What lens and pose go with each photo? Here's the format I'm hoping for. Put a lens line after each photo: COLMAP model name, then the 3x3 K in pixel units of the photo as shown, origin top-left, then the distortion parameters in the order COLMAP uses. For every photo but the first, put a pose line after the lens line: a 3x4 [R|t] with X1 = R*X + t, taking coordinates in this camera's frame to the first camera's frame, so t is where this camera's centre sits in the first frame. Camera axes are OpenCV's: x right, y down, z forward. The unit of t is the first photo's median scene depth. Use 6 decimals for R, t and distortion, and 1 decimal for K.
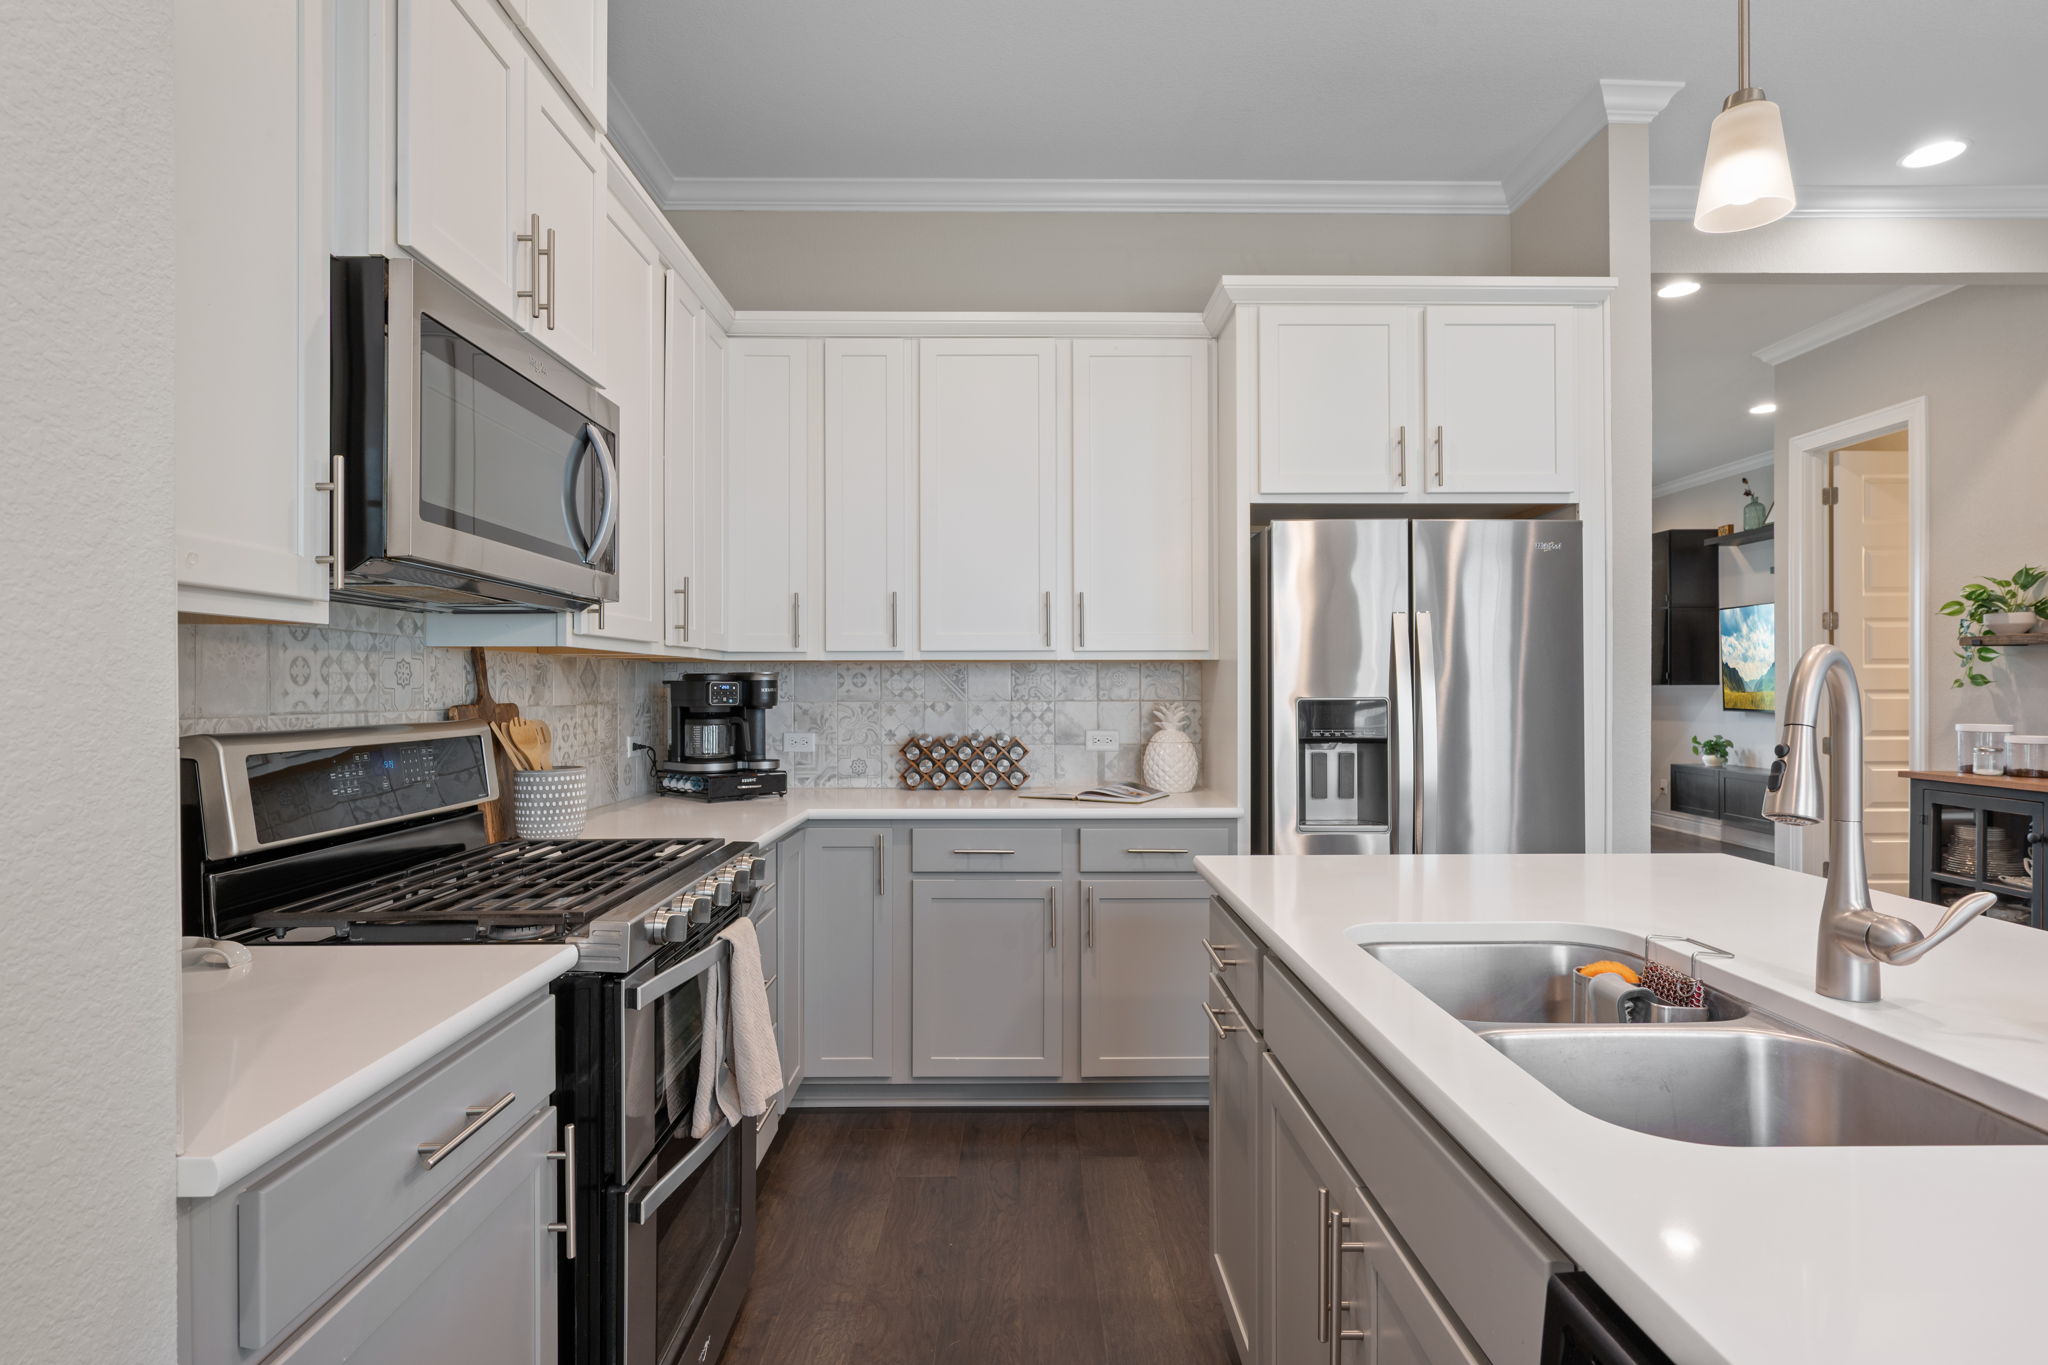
lens RADIAL K [[1037.9, 0, 1024.0], [0, 1037.9, 682.5], [0, 0, 1]] dist [-0.004284, -0.000183]
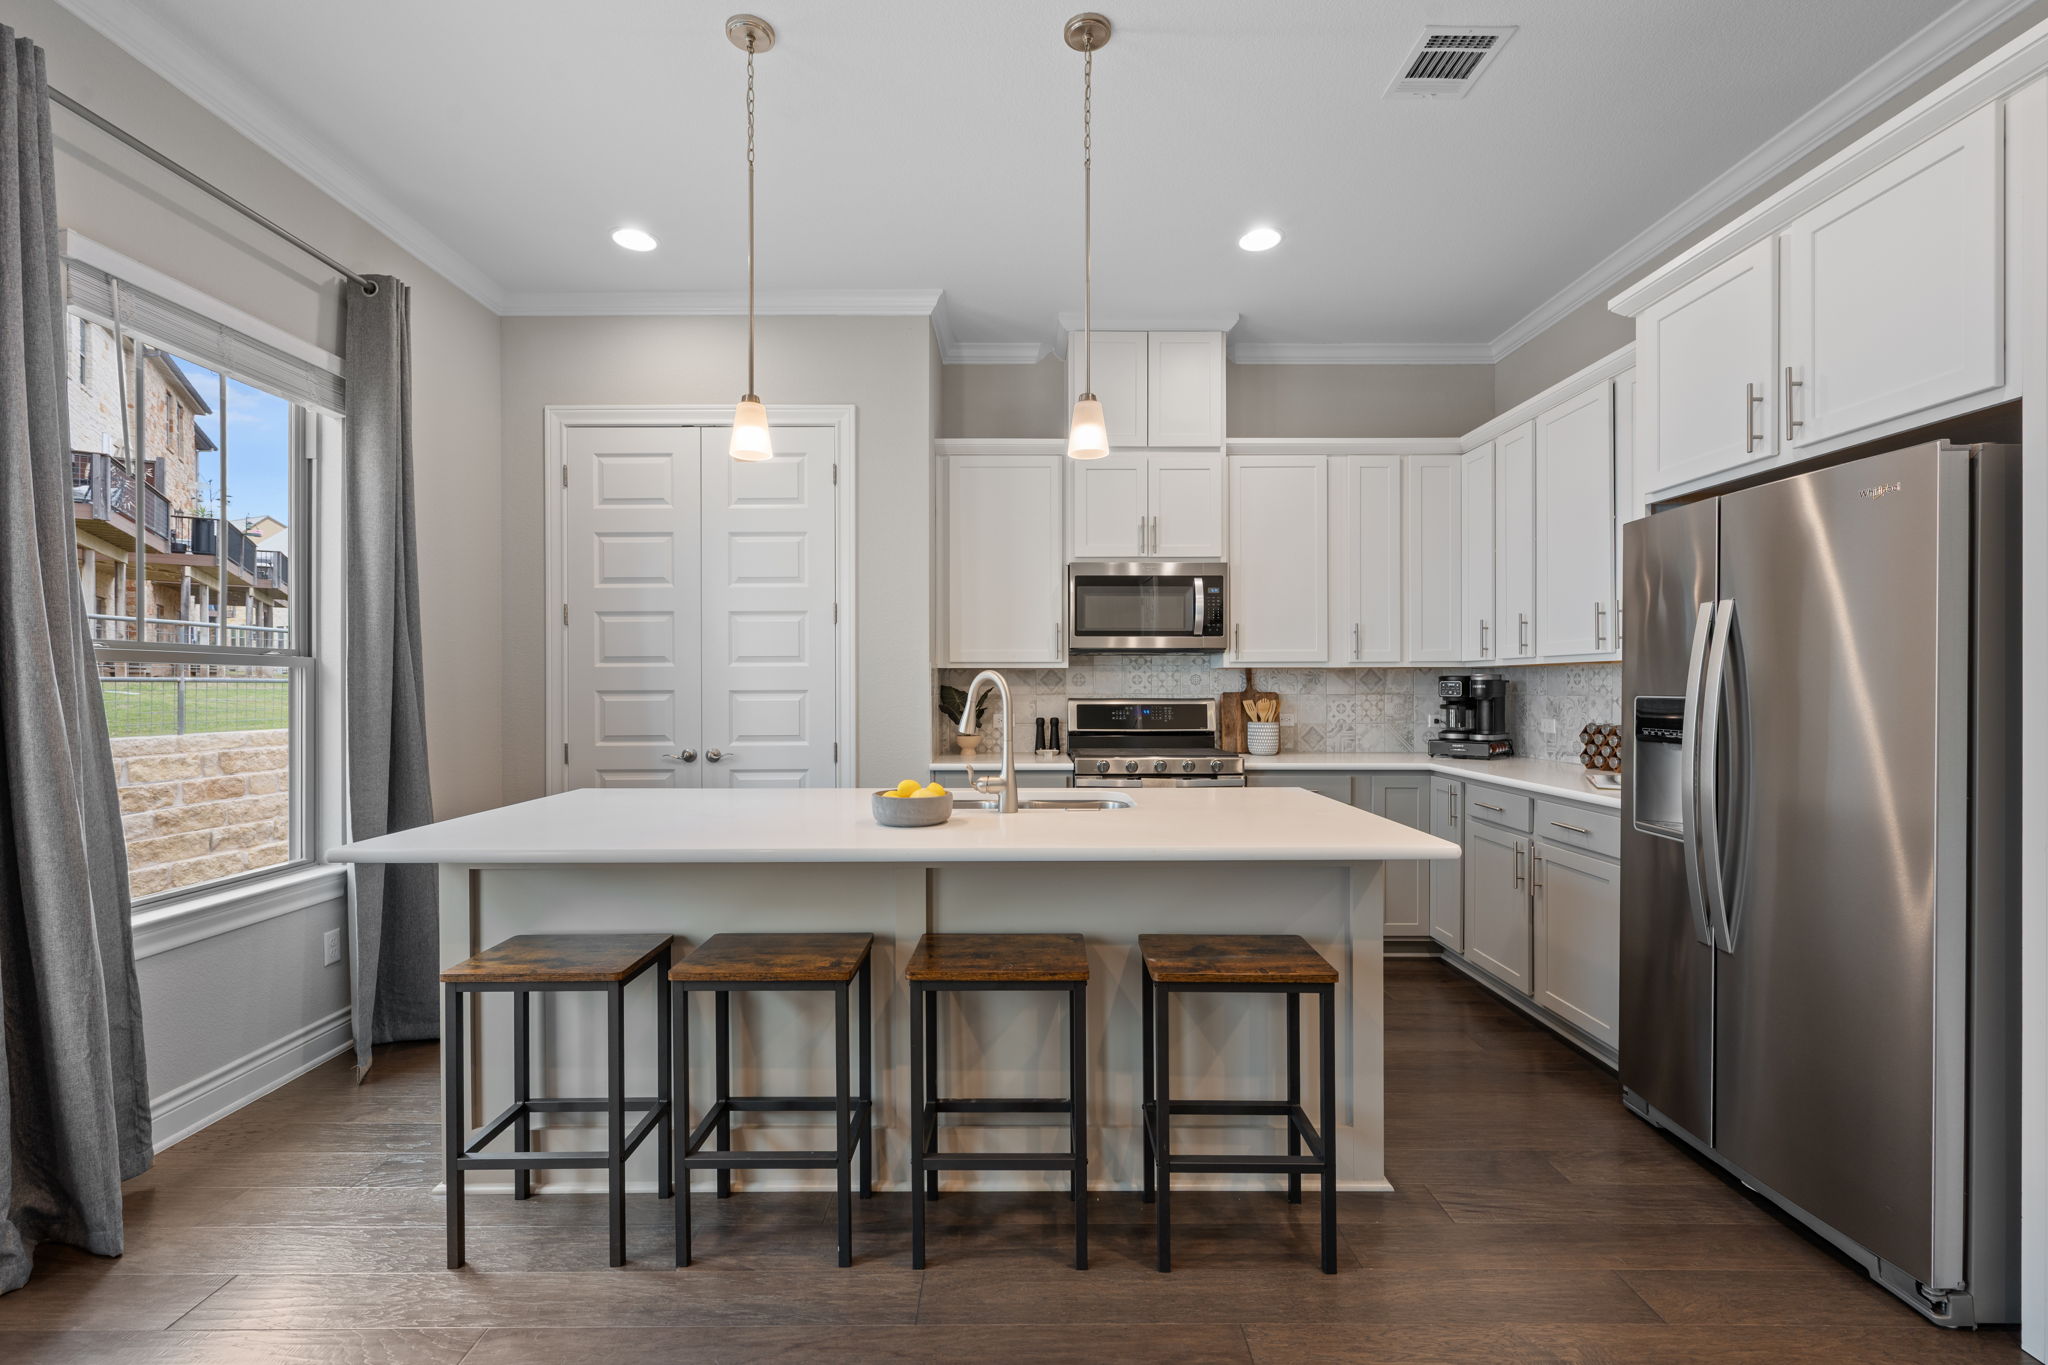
lens RADIAL K [[873.2, 0, 1024.0], [0, 873.2, 682.5], [0, 0, 1]] dist [0.001056, -0.000024]
pose [[0.001117, -0.004393, -0.999990, 0.967953], [0.005876, 0.999973, -0.004386, 0.003141], [0.999982, -0.005871, 0.001142, 0.345228]]
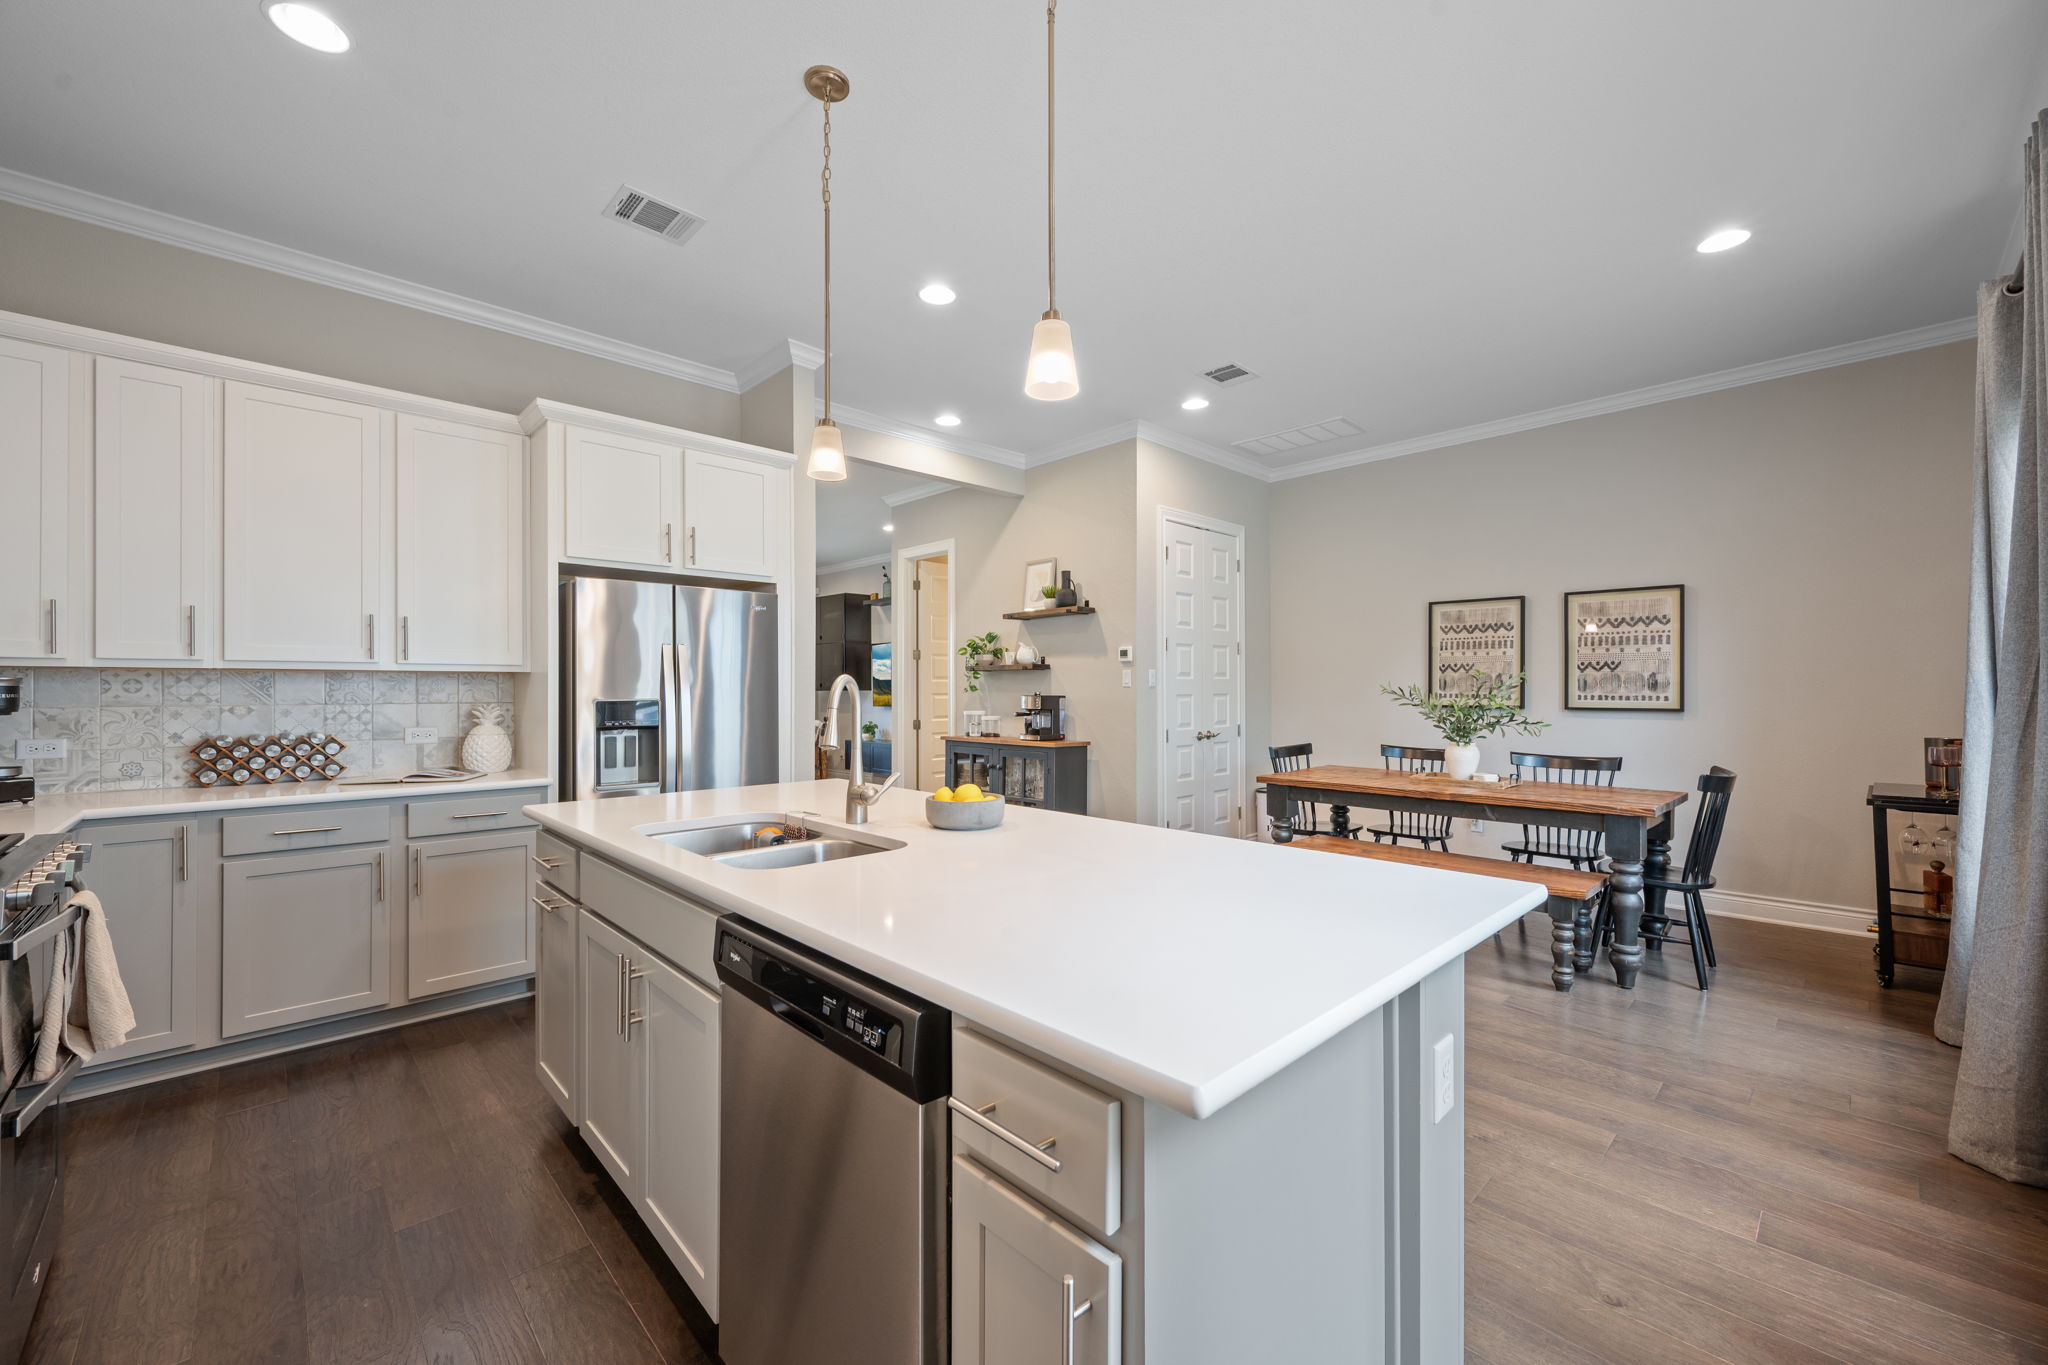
lens RADIAL K [[809.1, 0, 1020.5], [0, 809.1, 688.6], [0, 0, 1]] dist [0.000942, 0.000053]
pose [[0.728372, 0.002251, 0.685178, -0.071299], [-0.002537, 0.999997, -0.000588, -0.001554], [-0.685177, -0.001310, 0.728375, -0.212464]]
